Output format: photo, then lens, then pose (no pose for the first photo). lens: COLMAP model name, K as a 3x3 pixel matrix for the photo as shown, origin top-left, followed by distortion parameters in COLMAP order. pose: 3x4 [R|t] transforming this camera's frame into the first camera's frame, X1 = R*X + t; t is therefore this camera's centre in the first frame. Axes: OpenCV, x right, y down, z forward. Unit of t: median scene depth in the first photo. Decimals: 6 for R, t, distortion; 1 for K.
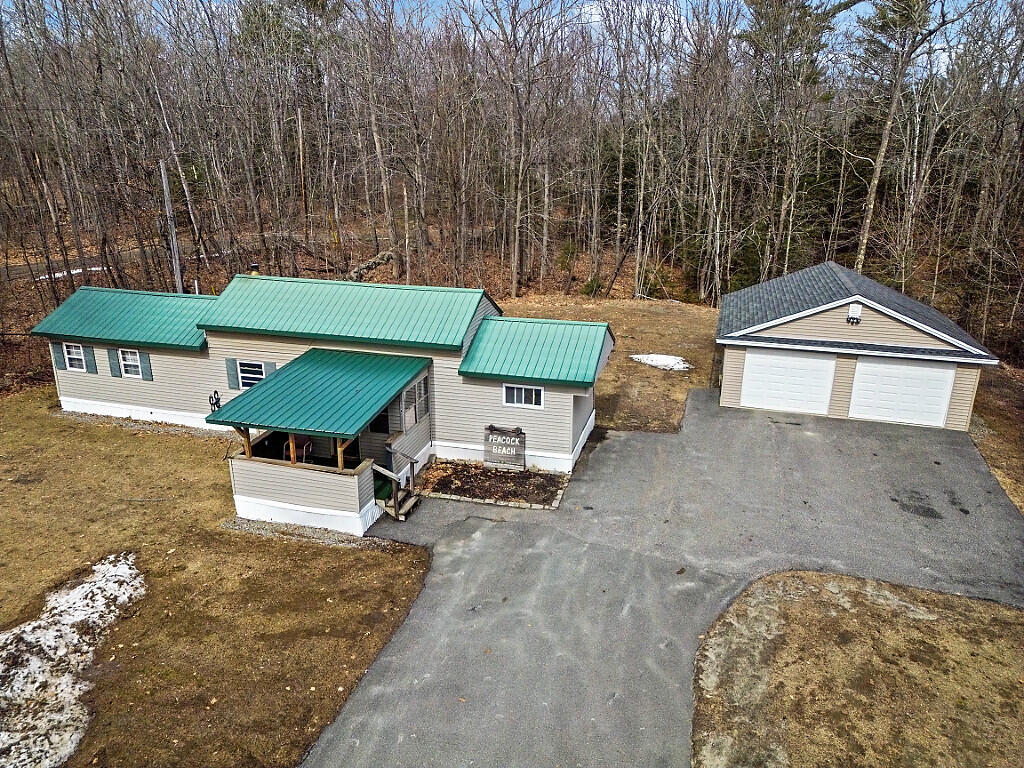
lens RADIAL K [[715.4, 0, 511.9], [0, 715.4, 380.1], [0, 0, 1]] dist [0.085756, -0.094051]
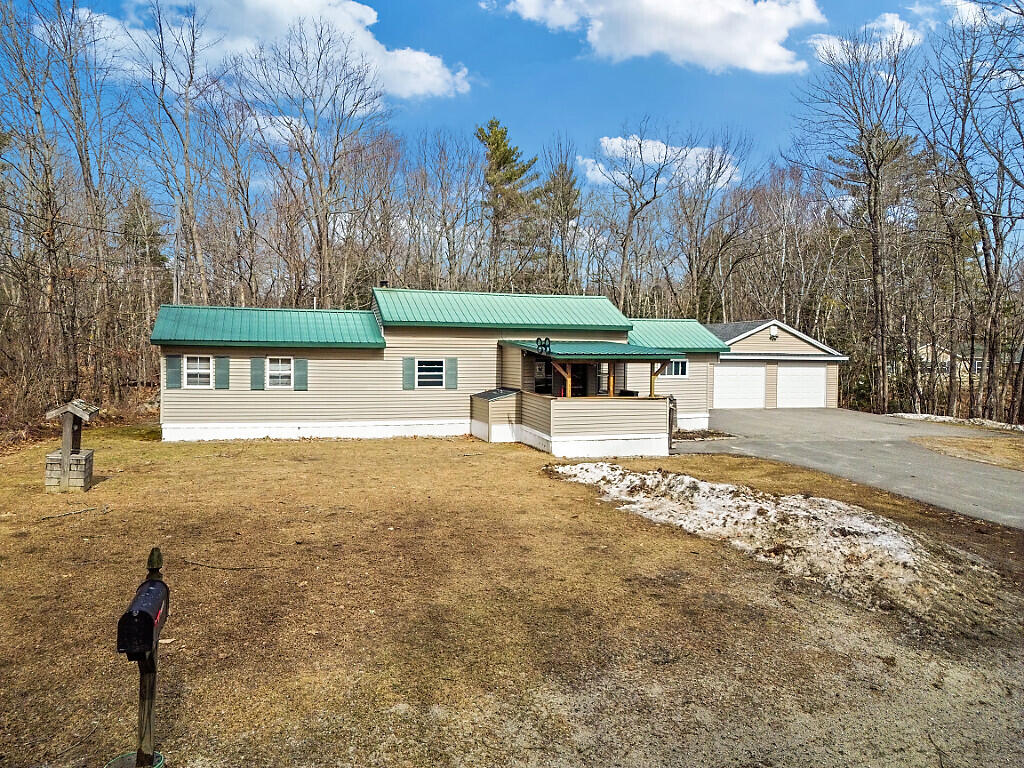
lens RADIAL K [[715.4, 0, 511.9], [0, 715.4, 380.1], [0, 0, 1]] dist [0.085756, -0.094051]
pose [[0.827095, -0.017440, 0.561792, -0.903304], [0.166549, 0.962234, -0.215330, 0.259563], [-0.536820, 0.271664, 0.798763, 0.148313]]
